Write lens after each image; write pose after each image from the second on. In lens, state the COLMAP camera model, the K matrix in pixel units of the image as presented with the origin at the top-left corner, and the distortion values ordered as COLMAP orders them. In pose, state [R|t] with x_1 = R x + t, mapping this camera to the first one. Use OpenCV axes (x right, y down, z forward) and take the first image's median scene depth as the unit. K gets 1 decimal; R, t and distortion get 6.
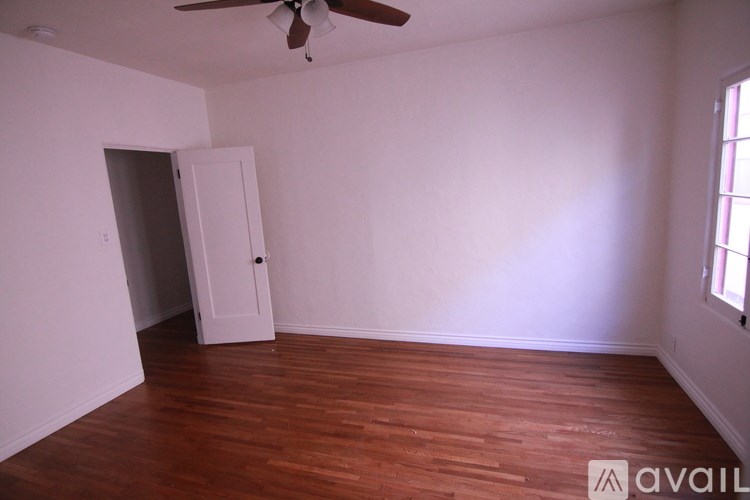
lens RADIAL K [[380.1, 0, 379.4], [0, 380.1, 248.0], [0, 0, 1]] dist [-0.007942, -0.010515]
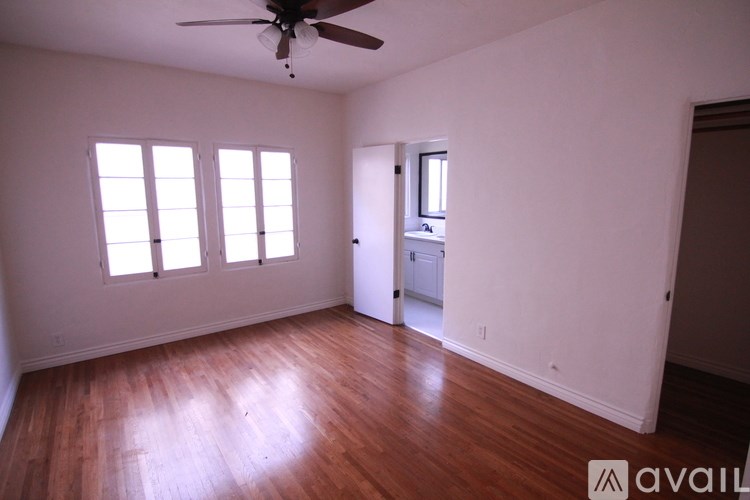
lens RADIAL K [[380.1, 0, 379.4], [0, 380.1, 248.0], [0, 0, 1]] dist [-0.007942, -0.010515]
pose [[-0.816539, -0.024588, 0.576766, -0.827153], [0.148054, 0.956757, 0.250391, -0.196968], [-0.557982, 0.289847, -0.777590, 1.459734]]
